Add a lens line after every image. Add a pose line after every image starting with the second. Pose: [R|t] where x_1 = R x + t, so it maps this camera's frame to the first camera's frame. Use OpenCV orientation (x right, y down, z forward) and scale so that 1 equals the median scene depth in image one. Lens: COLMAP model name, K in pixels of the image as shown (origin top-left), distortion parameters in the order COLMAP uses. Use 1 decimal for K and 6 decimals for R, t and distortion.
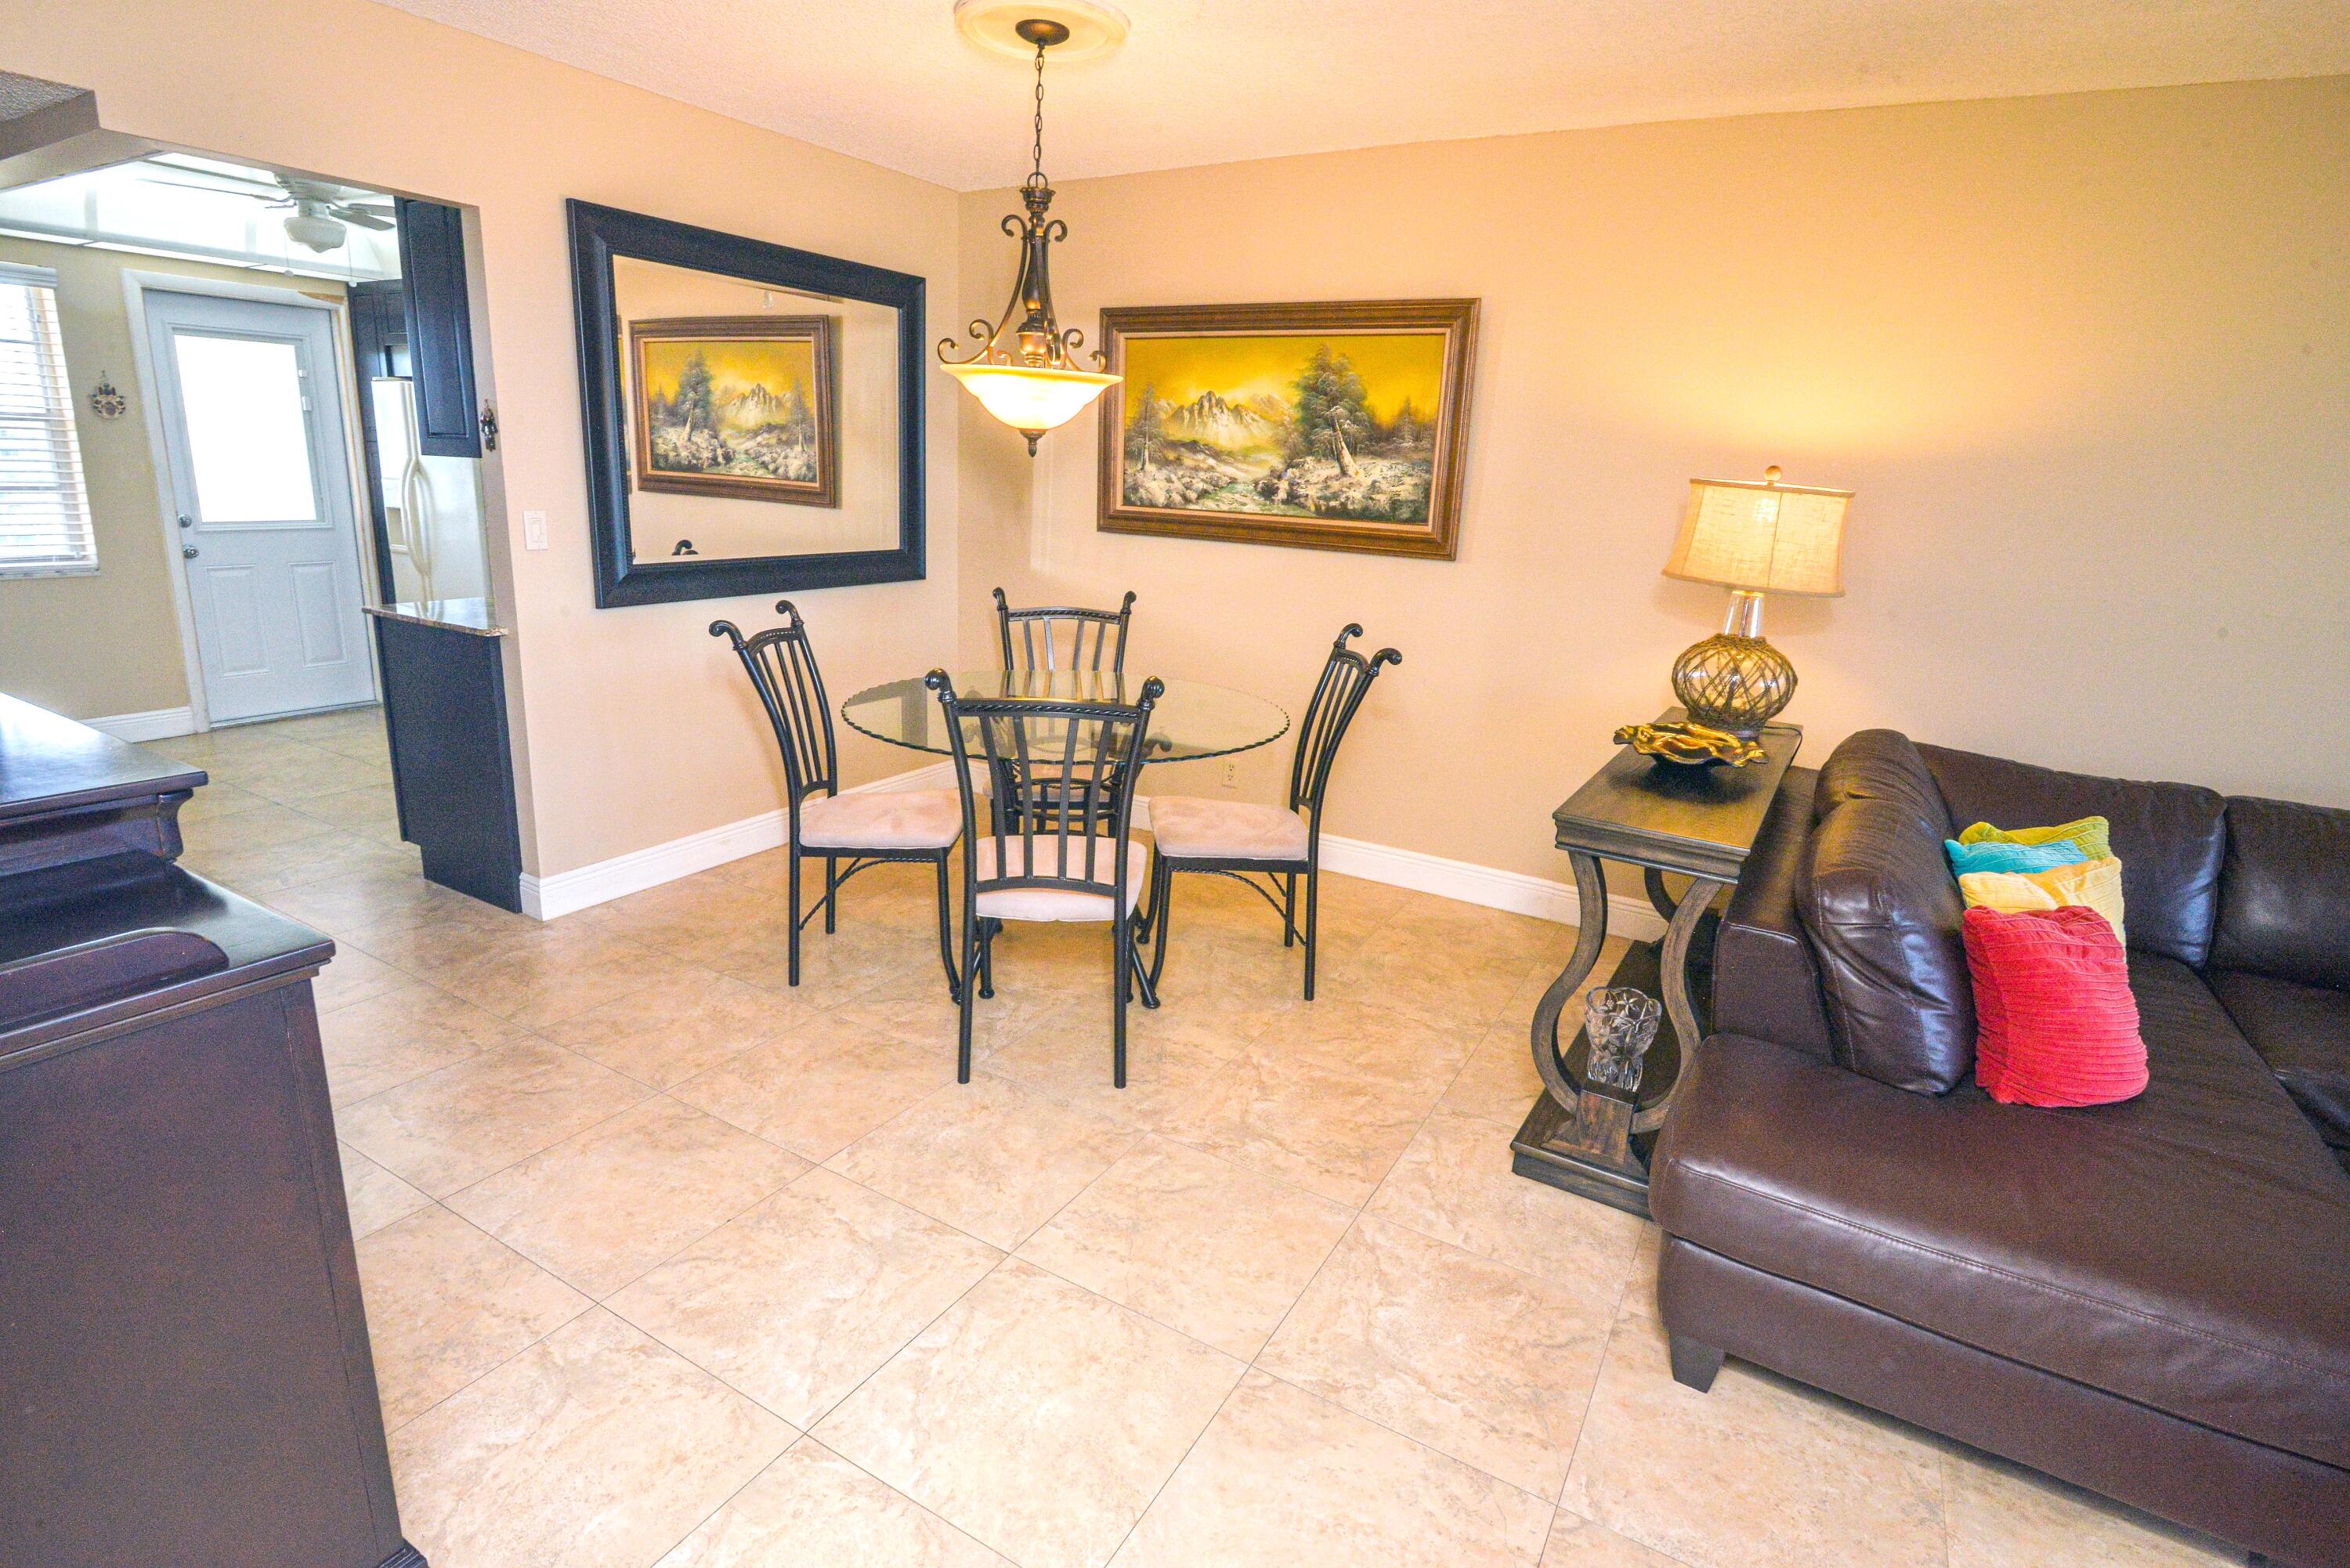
lens RADIAL K [[1138.7, 0, 1180.8], [0, 1138.7, 781.5], [0, 0, 1]] dist [-0.021822, 0.000271]
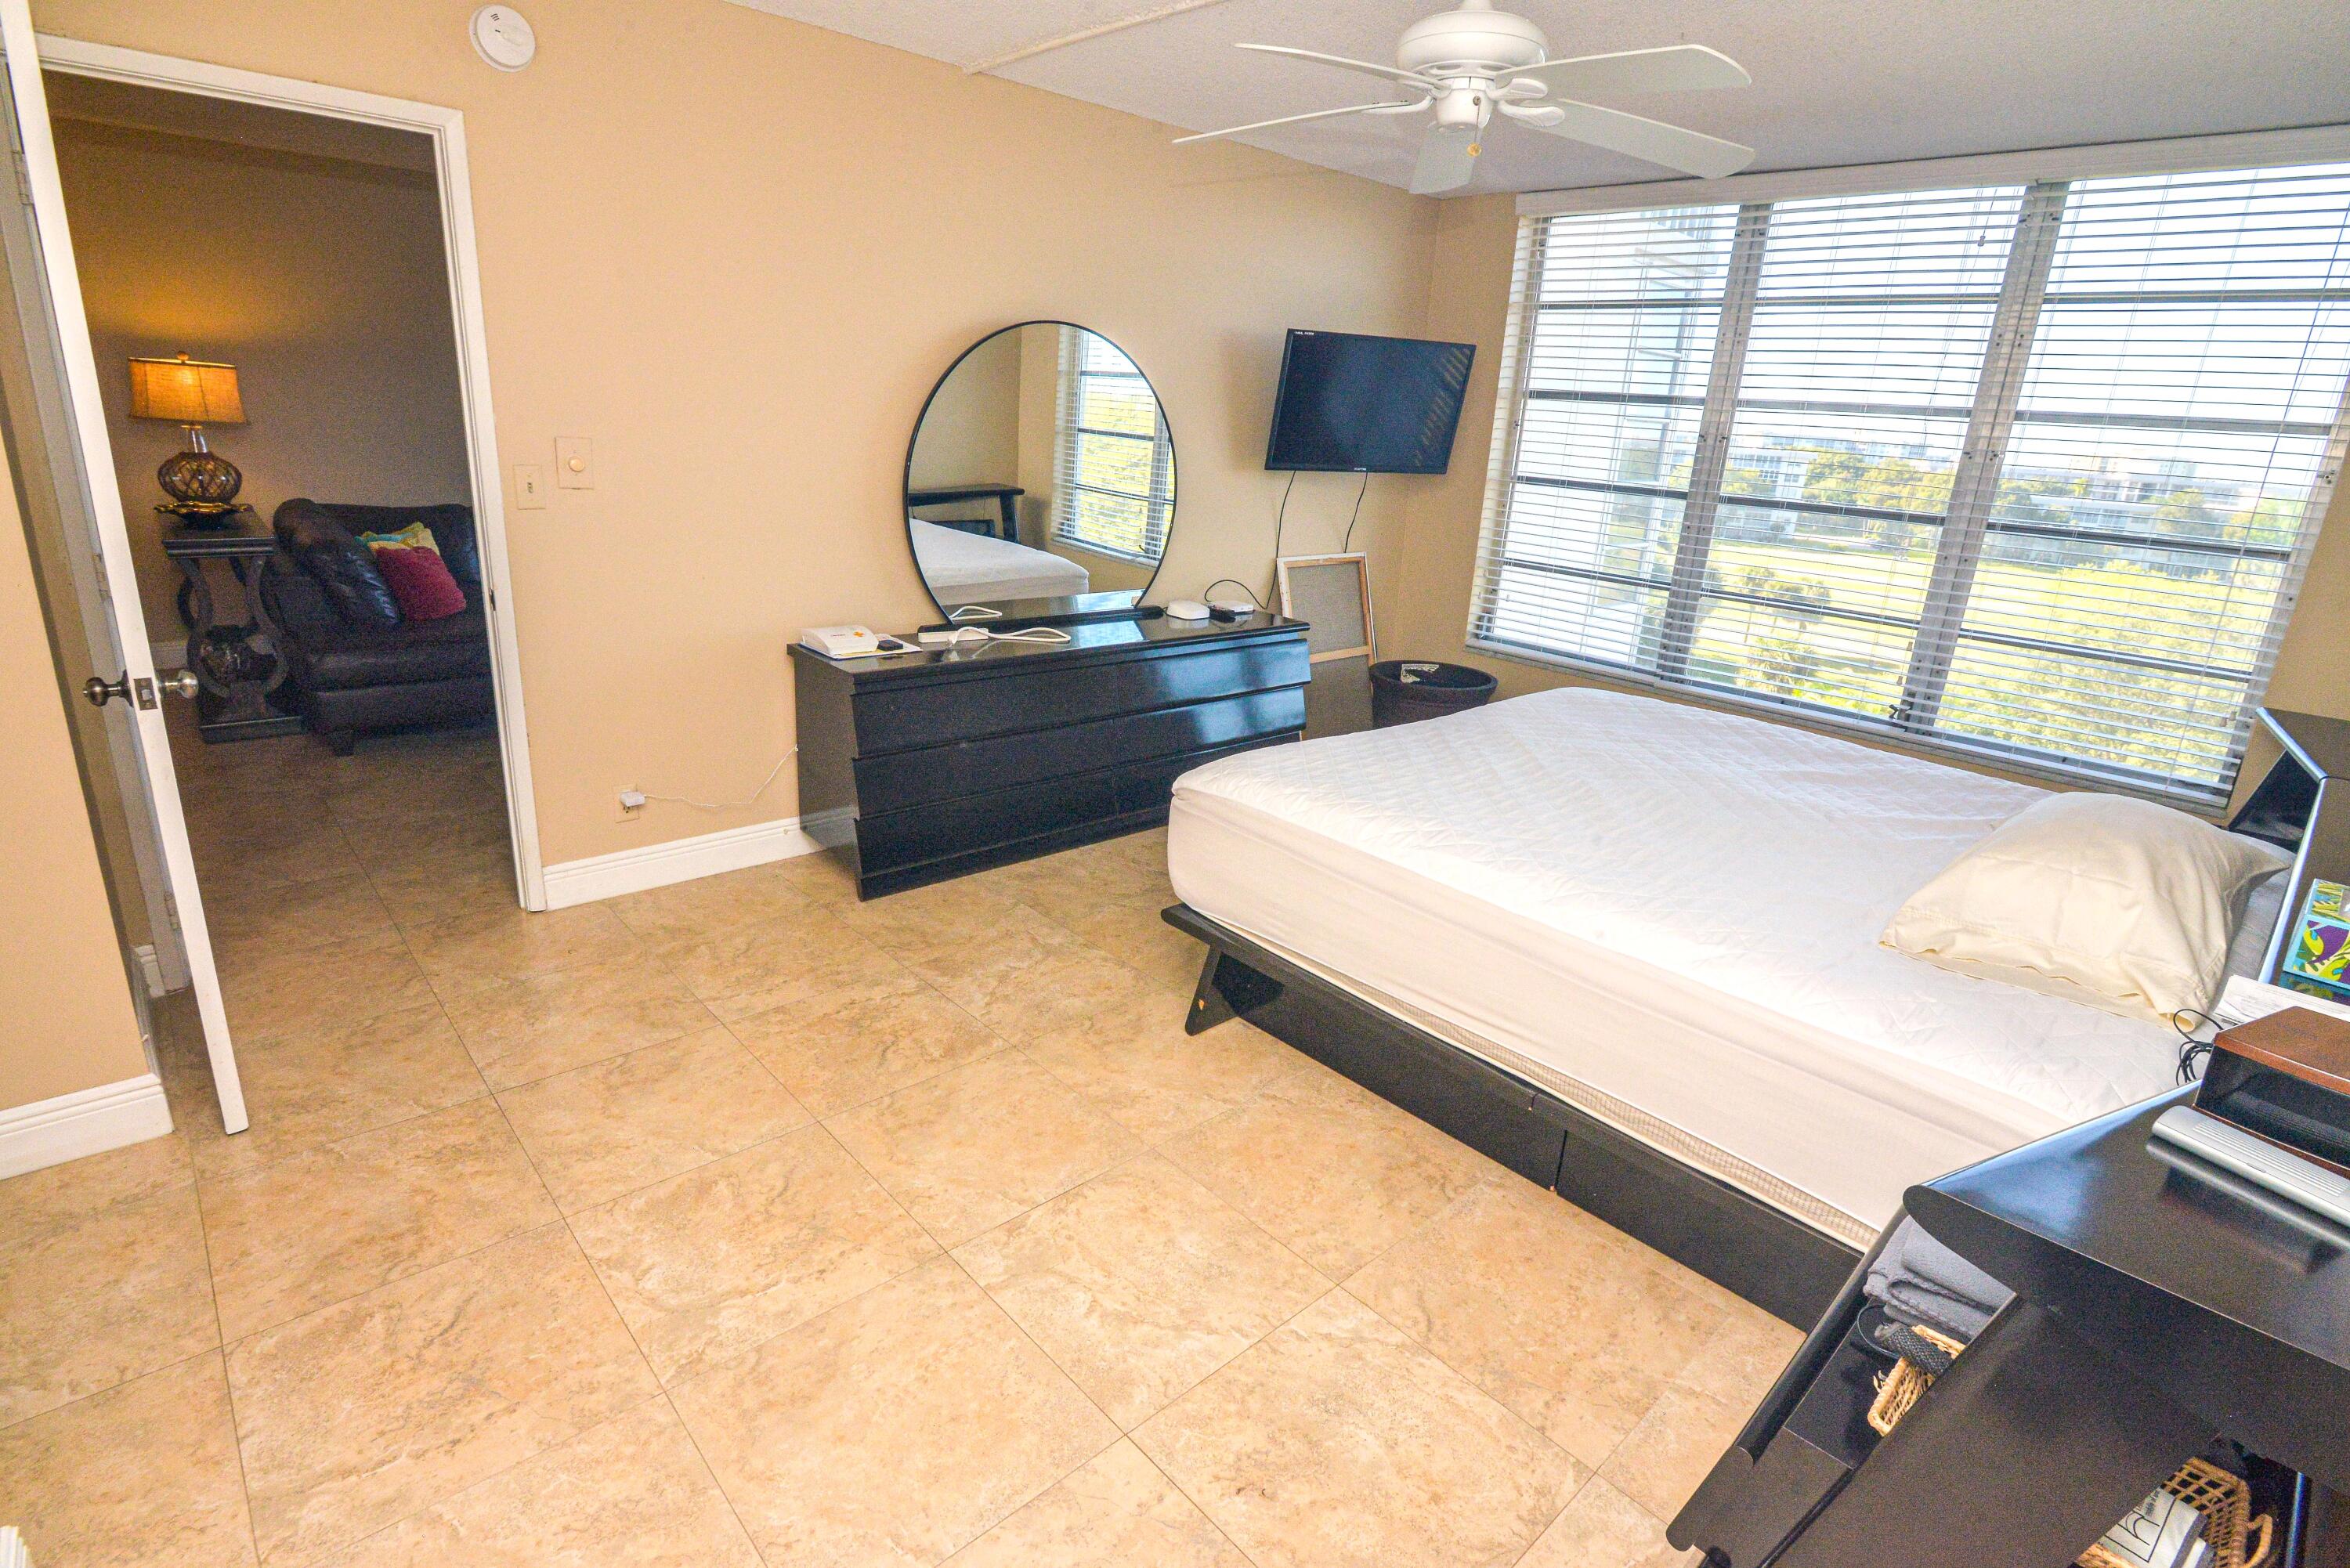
lens RADIAL K [[1138.7, 0, 1173.4], [0, 1138.7, 789.6], [0, 0, 1]] dist [-0.021822, 0.000271]
pose [[0.308464, -0.328842, 0.892588, -0.767040], [0.206863, 0.939078, 0.274481, 0.204096], [-0.928471, 0.099975, 0.357697, -0.975272]]
